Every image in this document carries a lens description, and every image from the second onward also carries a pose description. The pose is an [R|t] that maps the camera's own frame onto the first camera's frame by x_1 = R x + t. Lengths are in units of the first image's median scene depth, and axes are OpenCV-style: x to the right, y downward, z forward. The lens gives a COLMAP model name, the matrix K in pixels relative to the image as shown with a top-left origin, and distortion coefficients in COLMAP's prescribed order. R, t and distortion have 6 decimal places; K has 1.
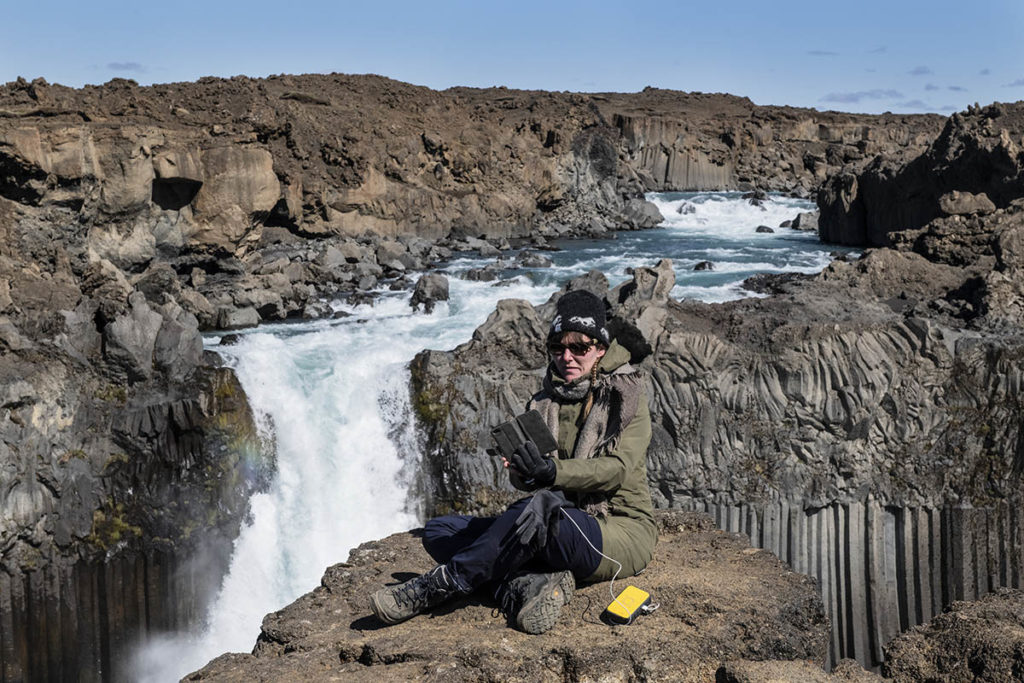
lens RADIAL K [[1822.3, 0, 511.5], [0, 1822.3, 342.1], [0, 0, 1]] dist [0.128732, 0.000000]
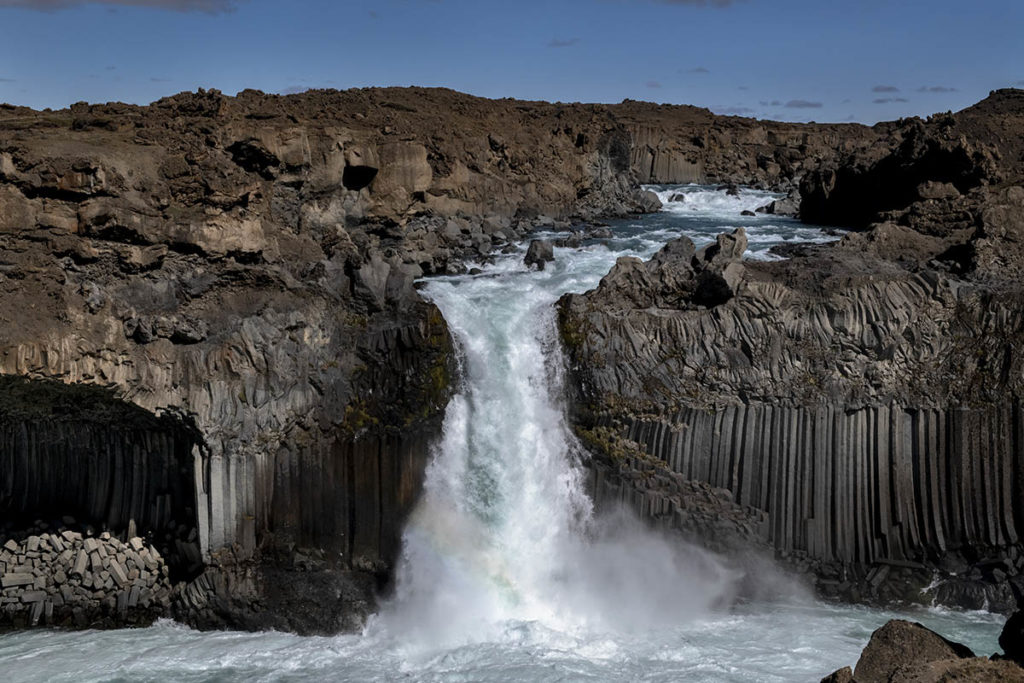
lens RADIAL K [[1536.5, 0, 512.6], [0, 1536.5, 341.3], [0, 0, 1]] dist [0.132884, 0.000000]
pose [[0.999587, 0.005454, 0.028203, -0.117256], [-0.005958, 0.999824, 0.017803, 0.019449], [-0.028101, -0.017964, 0.999444, -0.142193]]
